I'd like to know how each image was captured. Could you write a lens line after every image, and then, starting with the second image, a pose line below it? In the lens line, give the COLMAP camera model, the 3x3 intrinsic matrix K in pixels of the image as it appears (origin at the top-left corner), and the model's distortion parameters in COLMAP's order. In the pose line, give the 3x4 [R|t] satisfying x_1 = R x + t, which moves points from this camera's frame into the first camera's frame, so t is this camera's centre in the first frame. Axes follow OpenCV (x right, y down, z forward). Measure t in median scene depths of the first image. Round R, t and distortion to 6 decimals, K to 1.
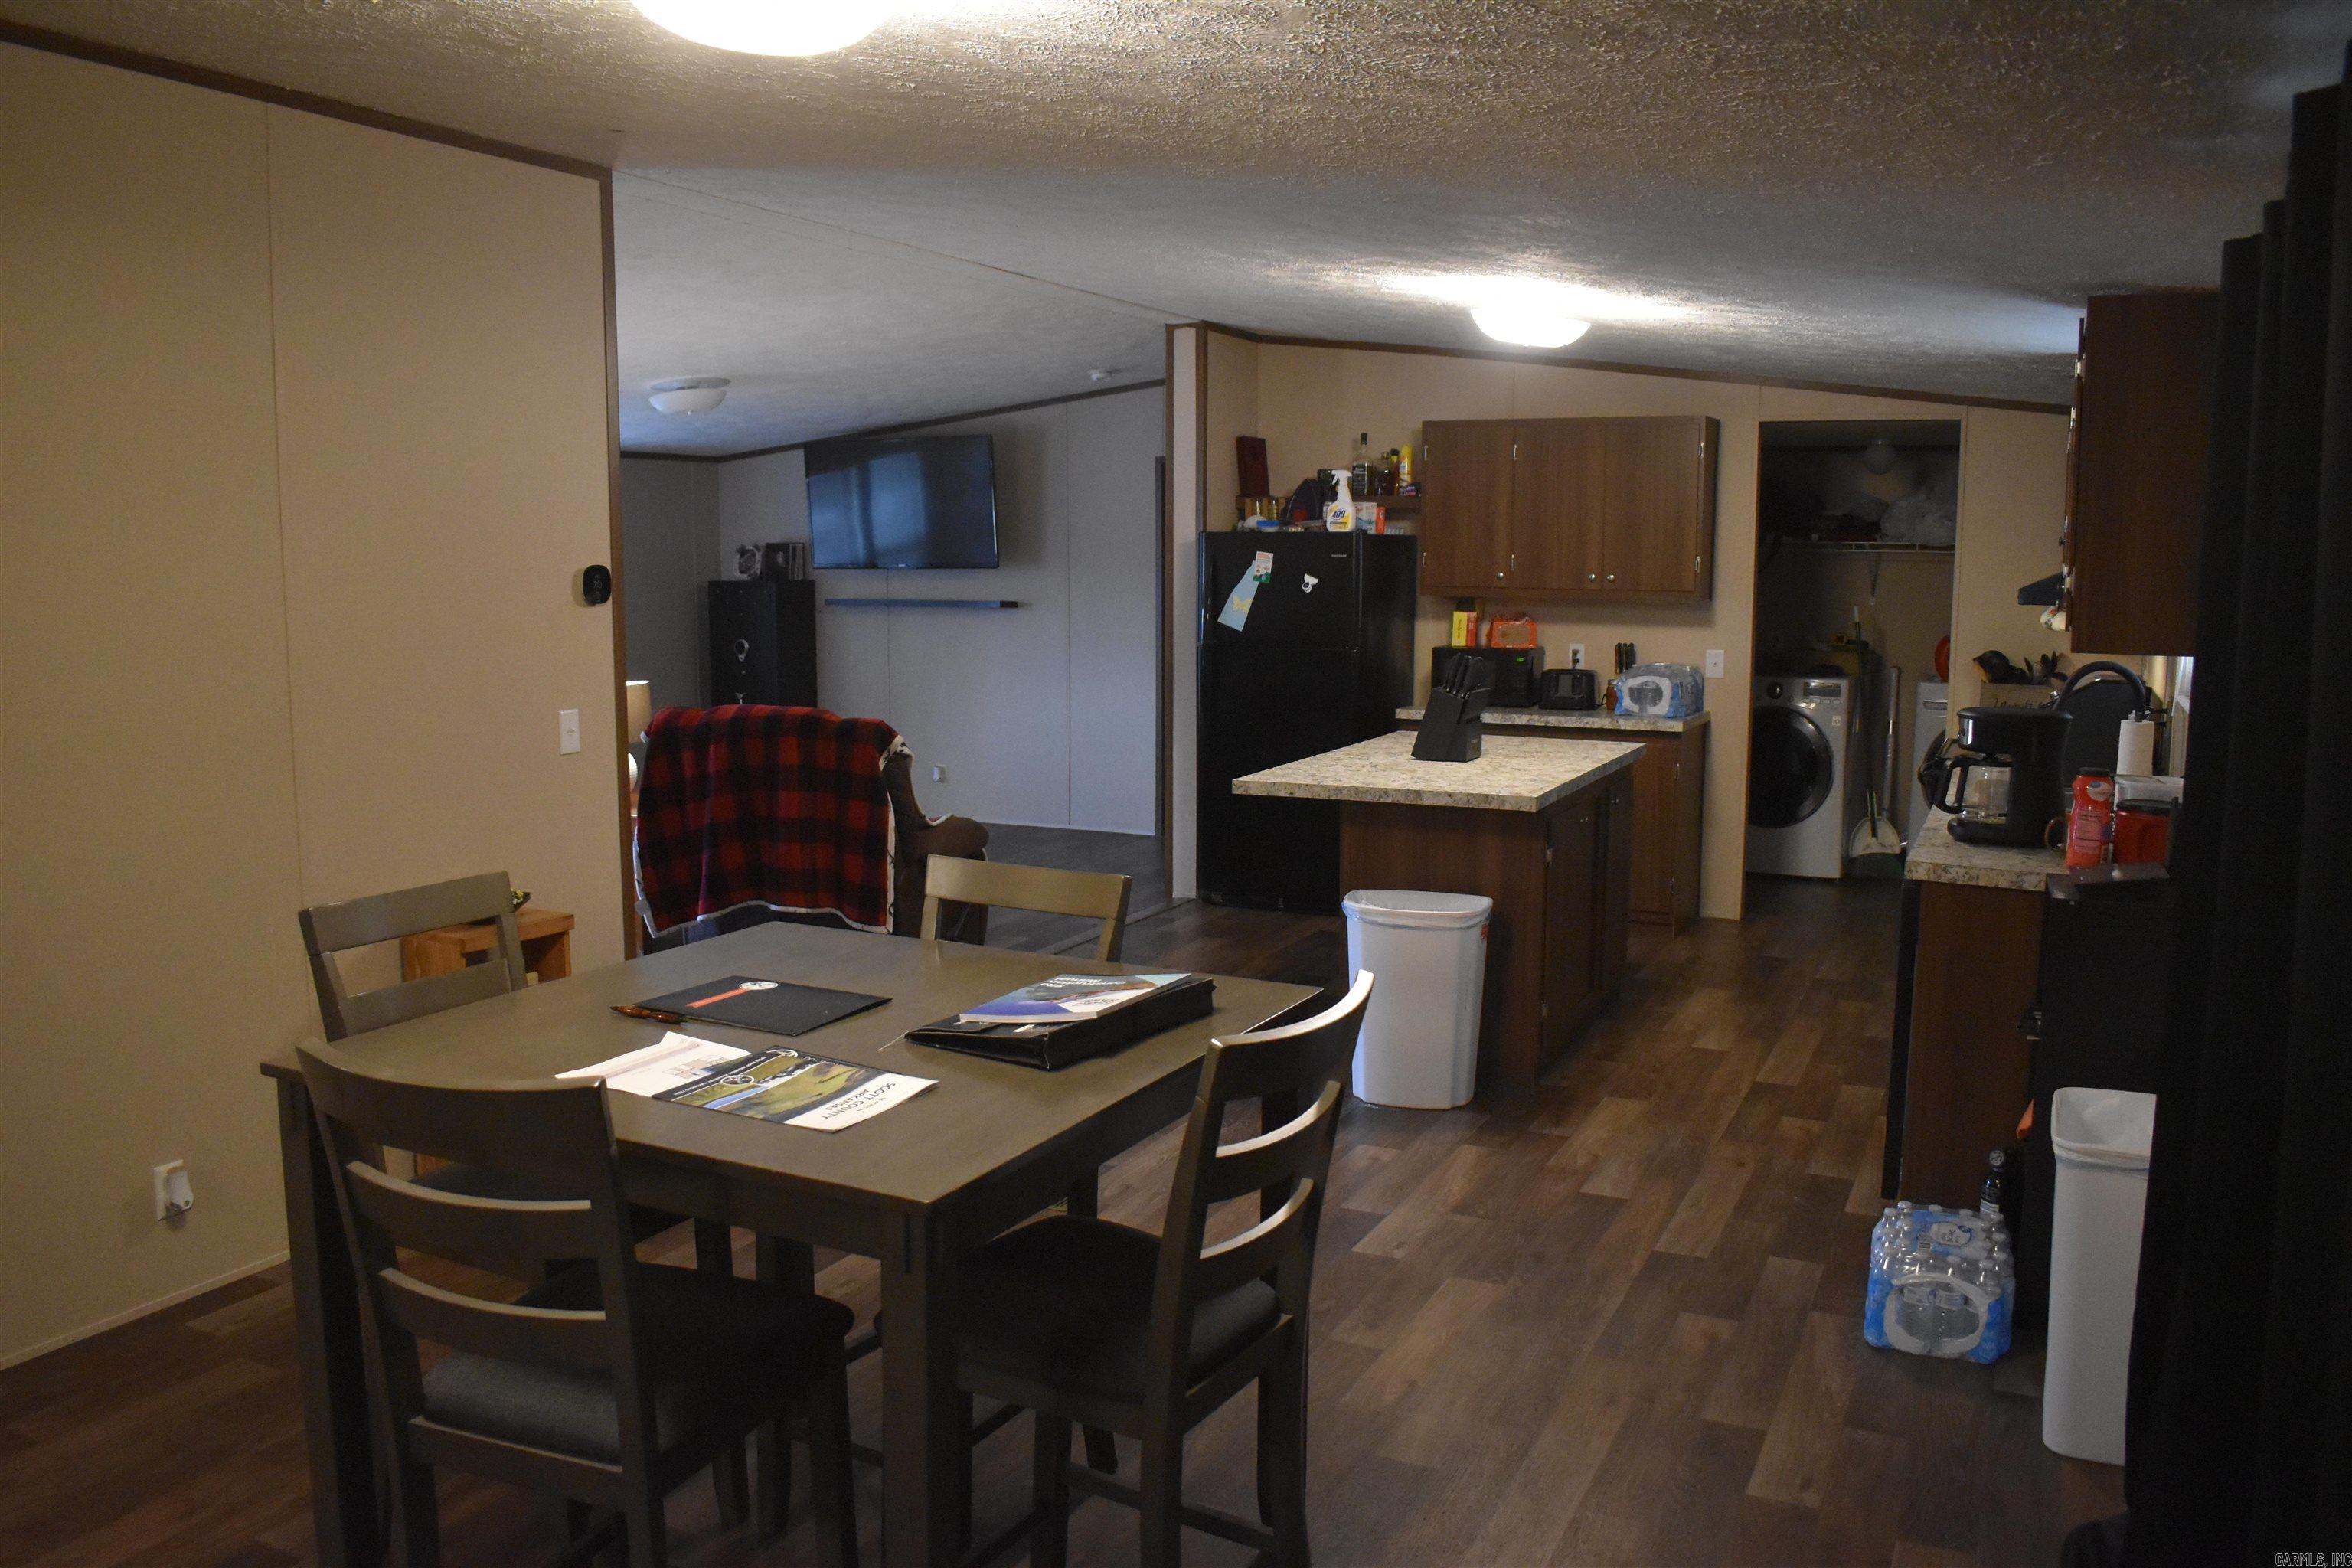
lens RADIAL K [[1848.1, 0, 1172.5], [0, 1848.1, 779.9], [0, 0, 1]] dist [-0.094179, 0.016798]
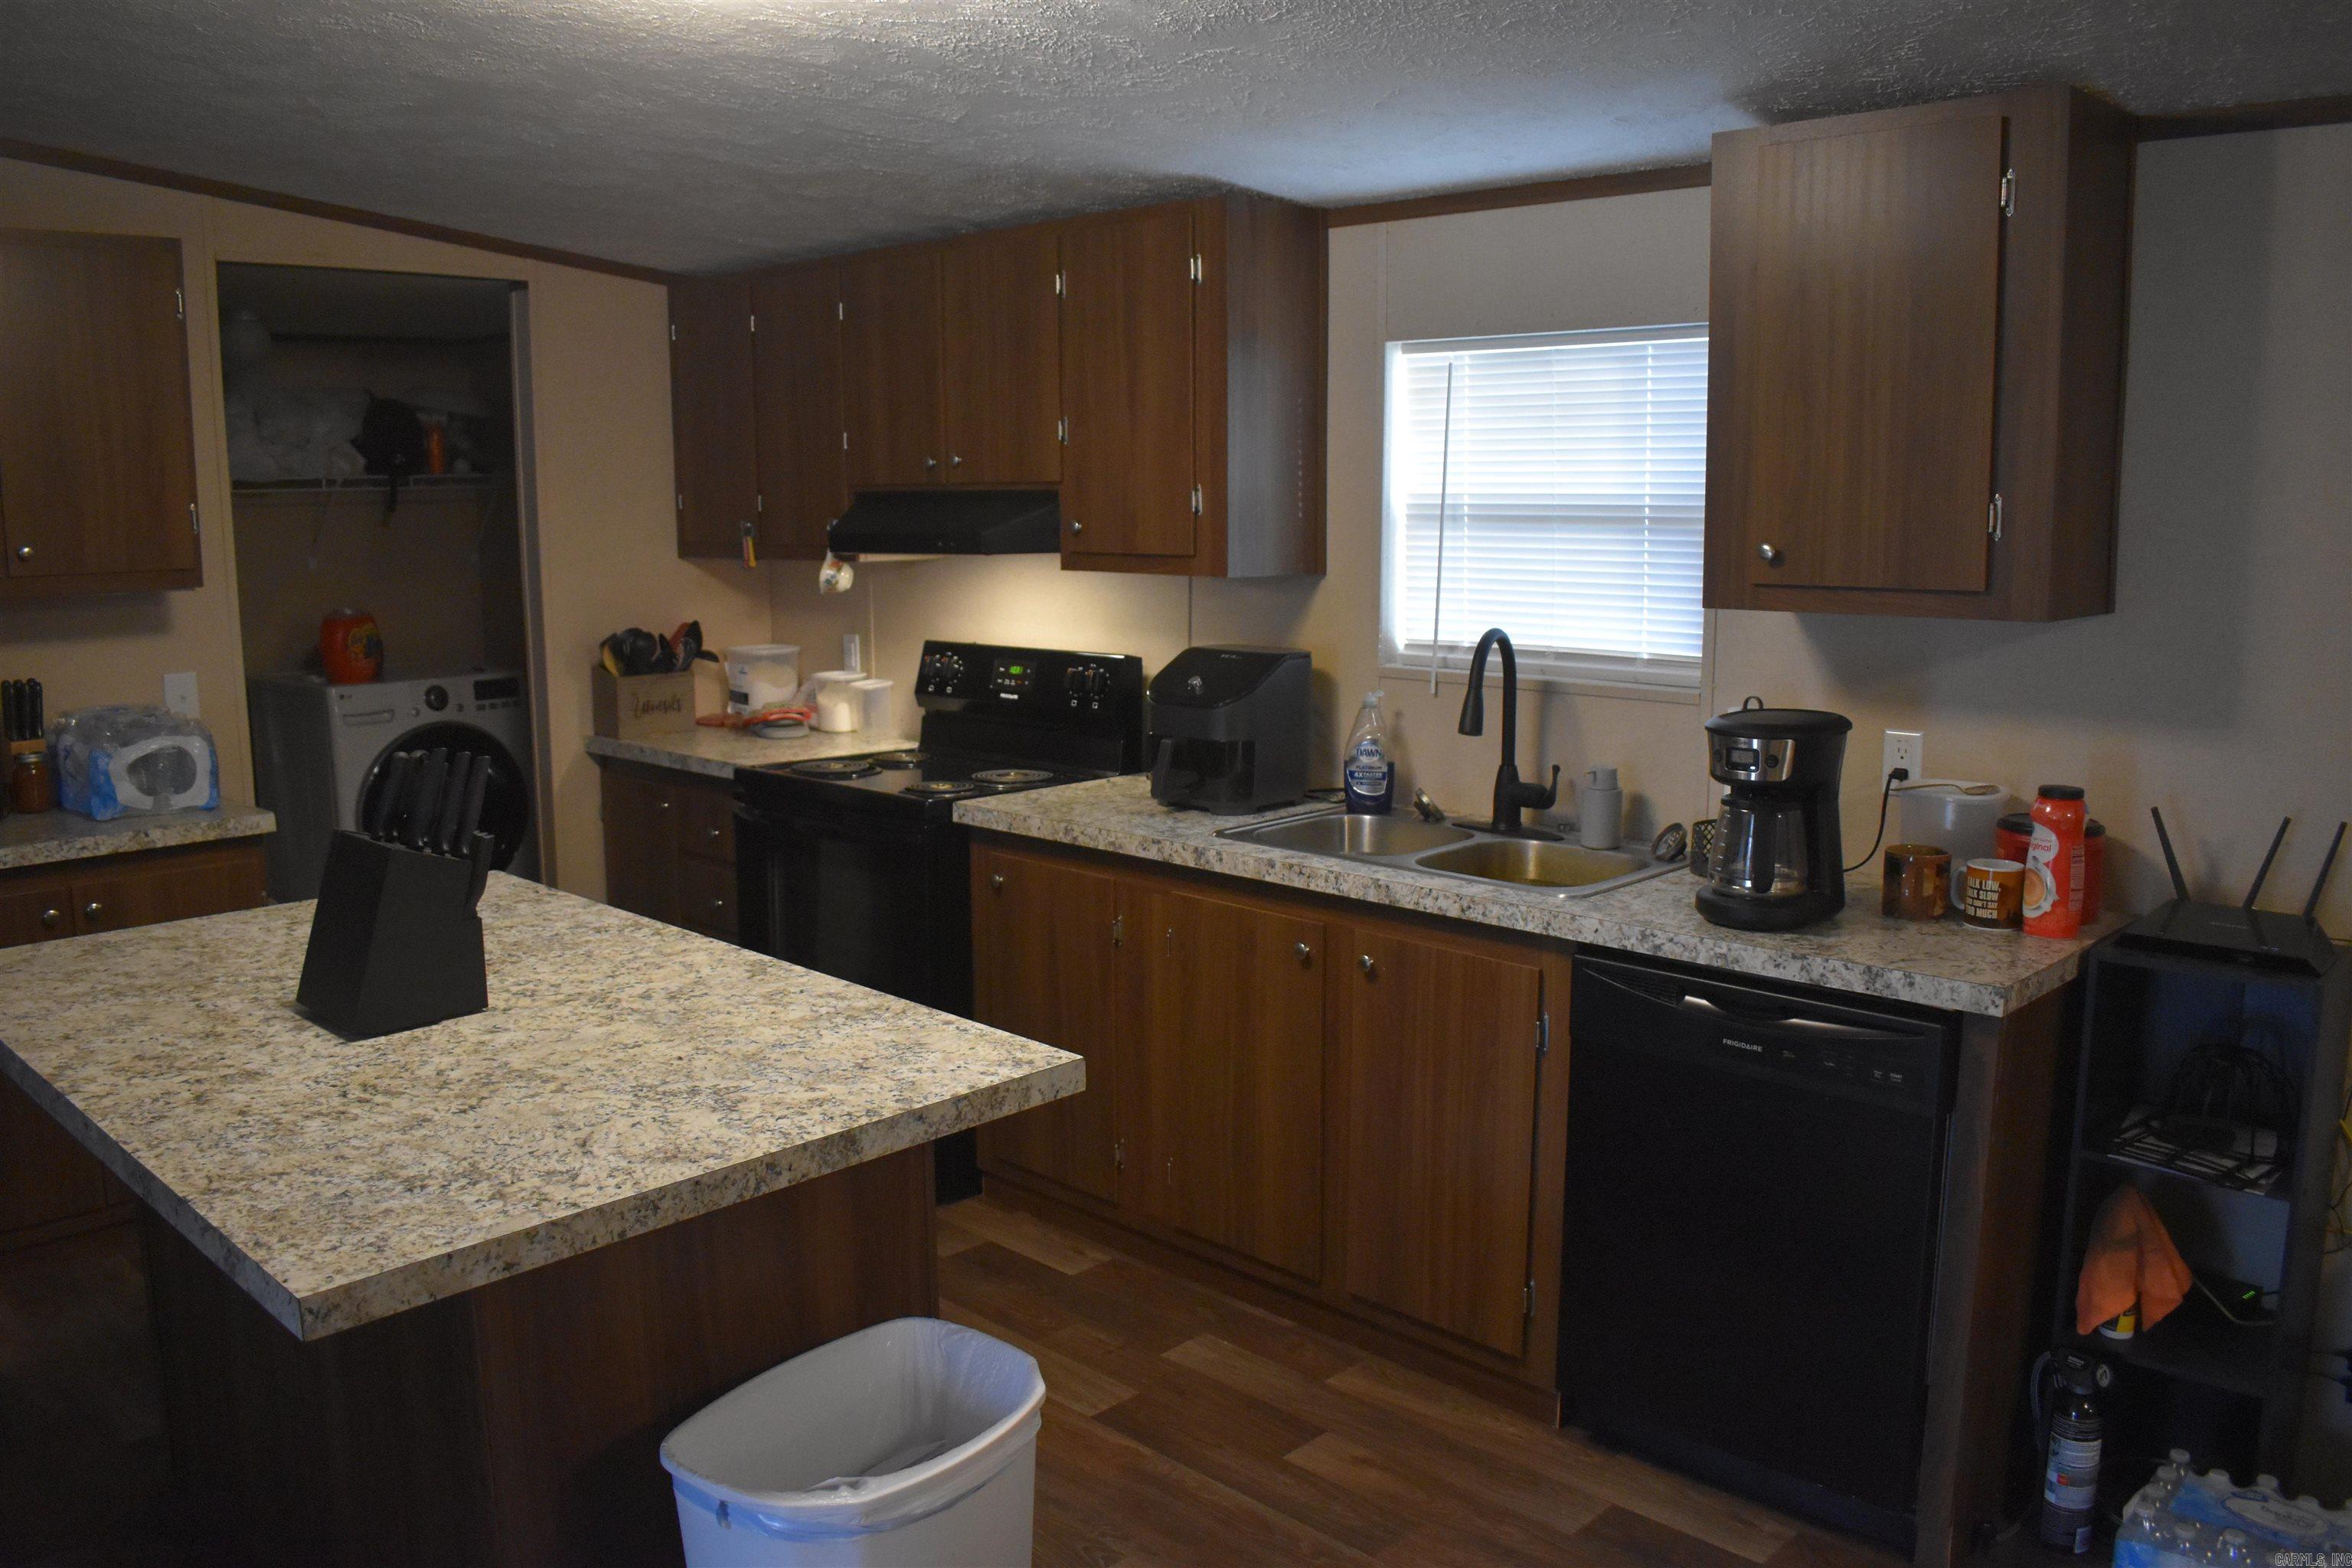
lens RADIAL K [[1848.1, 0, 1171.9], [0, 1848.1, 787.0], [0, 0, 1]] dist [-0.094179, 0.016798]
pose [[0.317087, -0.159728, 0.934849, -0.127437], [0.125761, 0.984092, 0.125485, -0.070753], [-0.940021, 0.077778, 0.332130, 0.567017]]
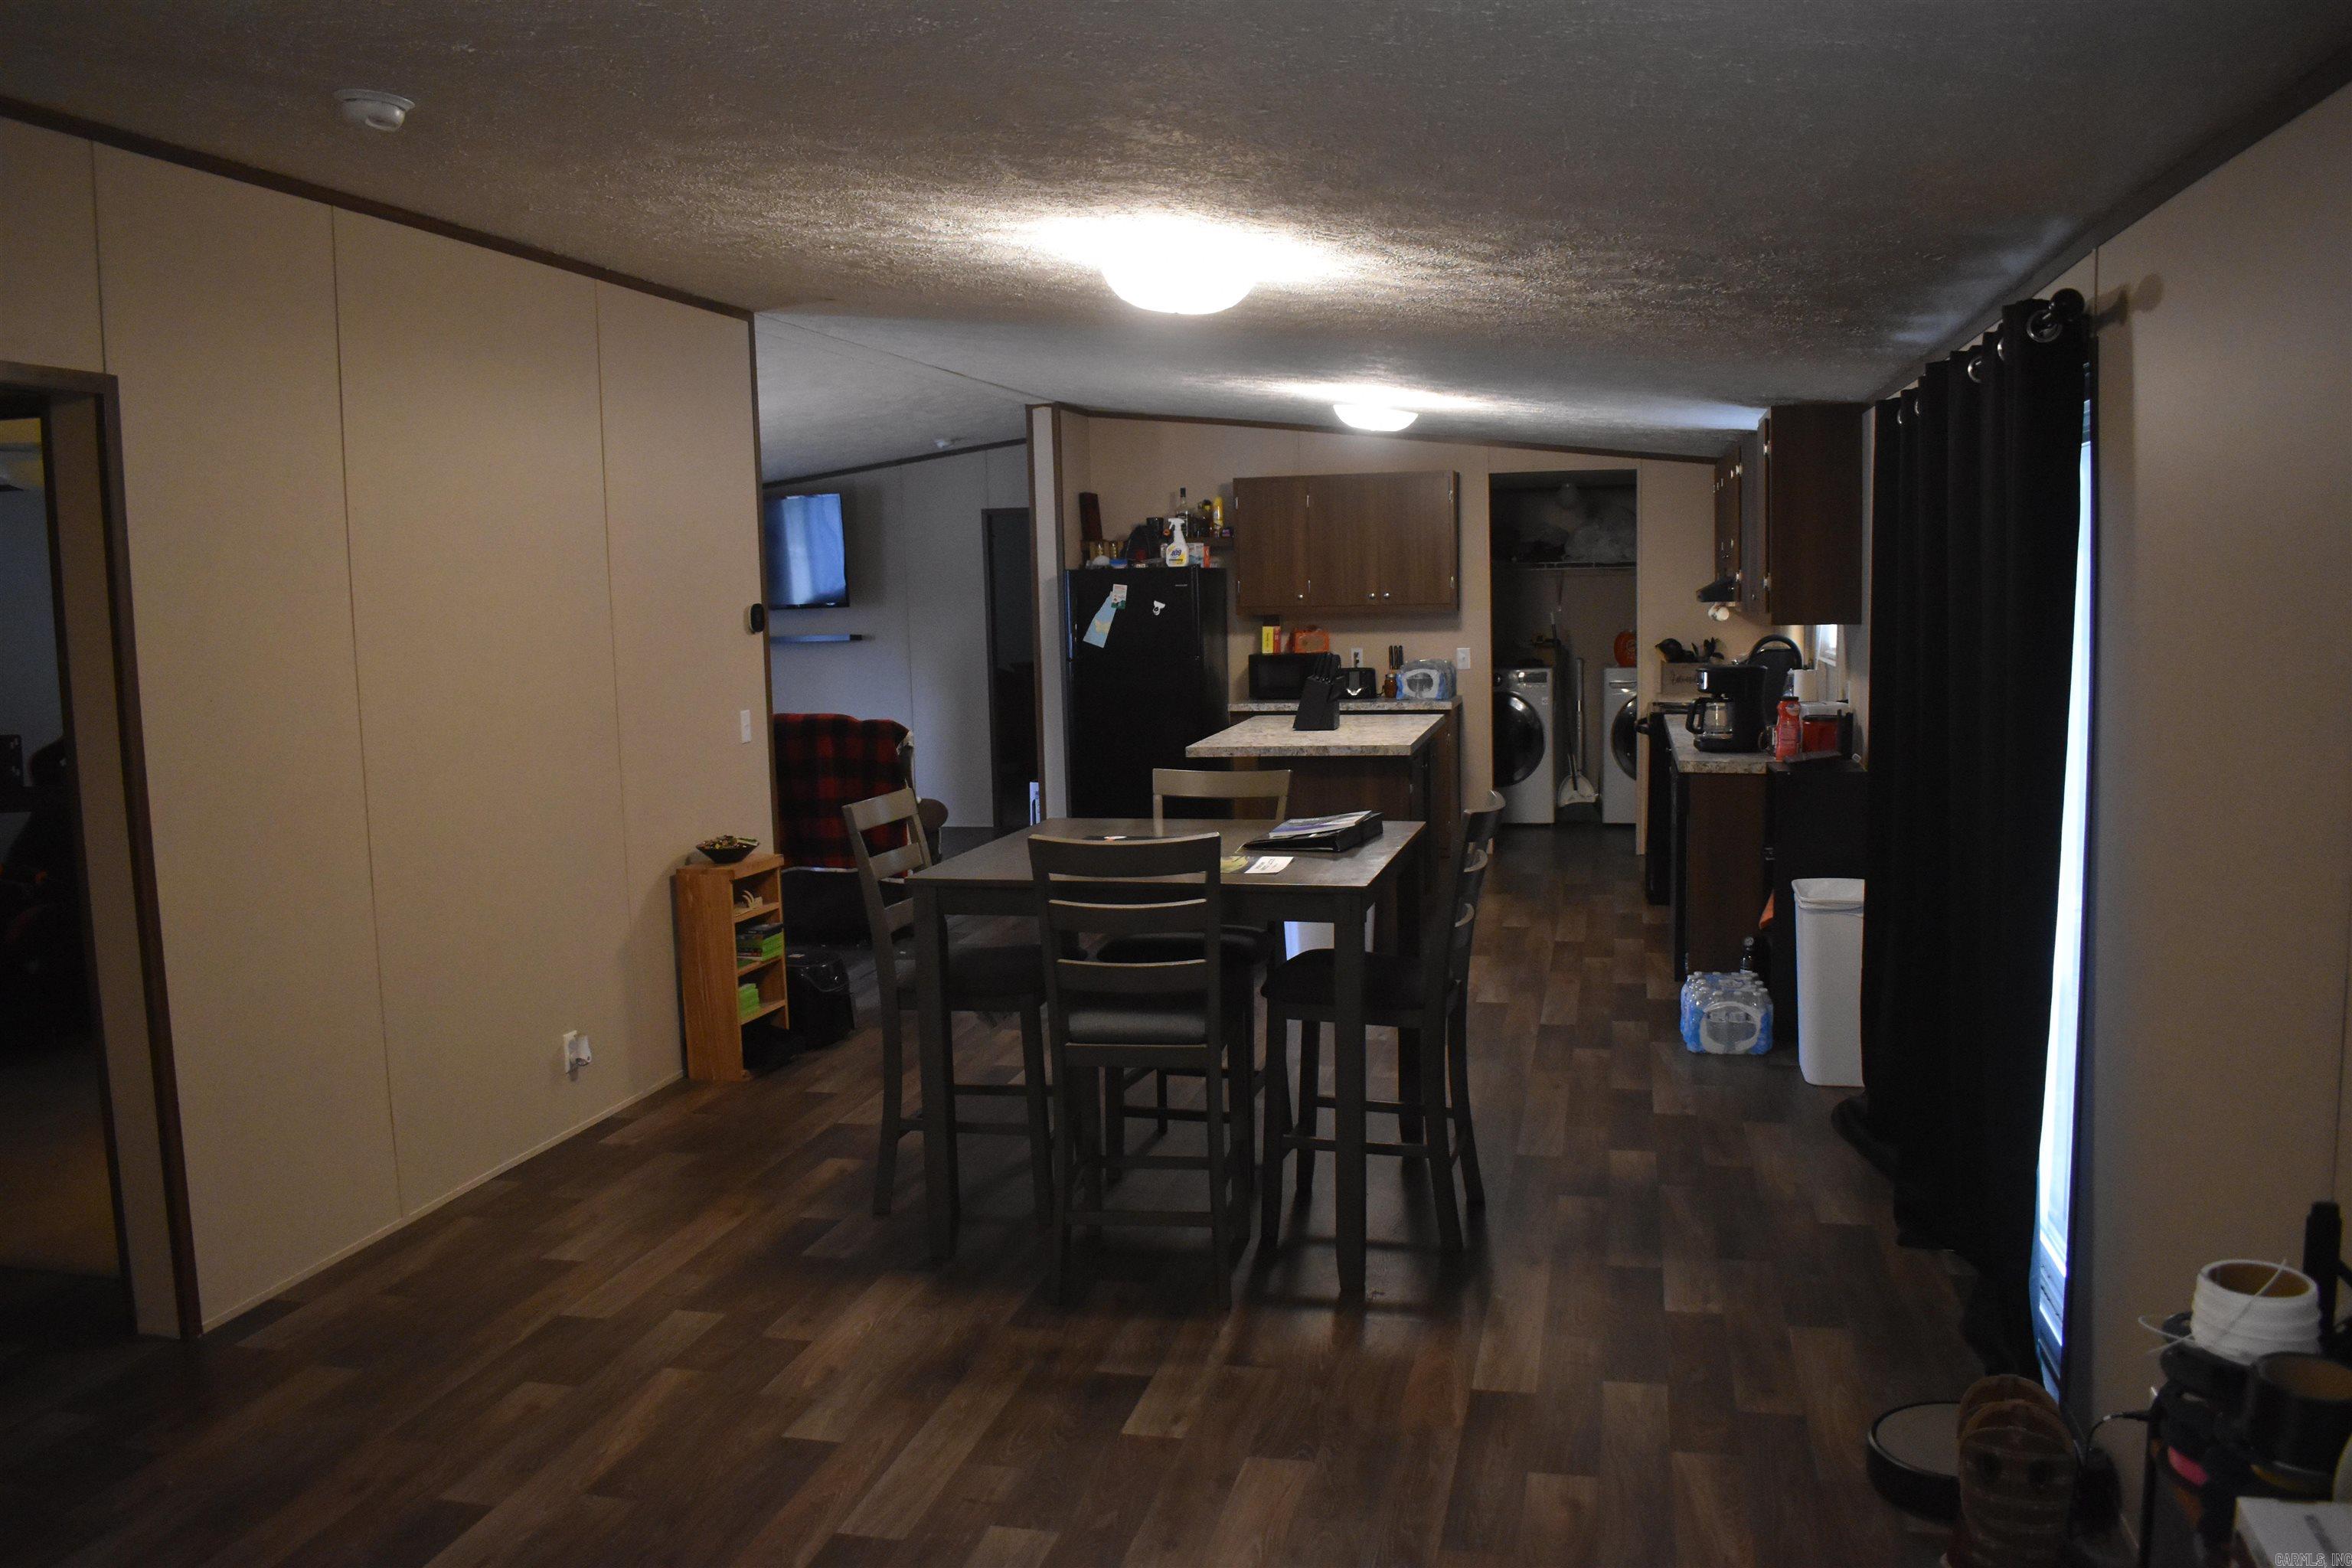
lens RADIAL K [[1848.1, 0, 1174.5], [0, 1848.1, 789.3], [0, 0, 1]] dist [-0.094179, 0.016798]
pose [[0.976430, -0.052926, 0.209245, -0.194053], [0.056205, 0.998372, -0.009749, 0.032289], [-0.208388, 0.021279, 0.977815, -0.250801]]
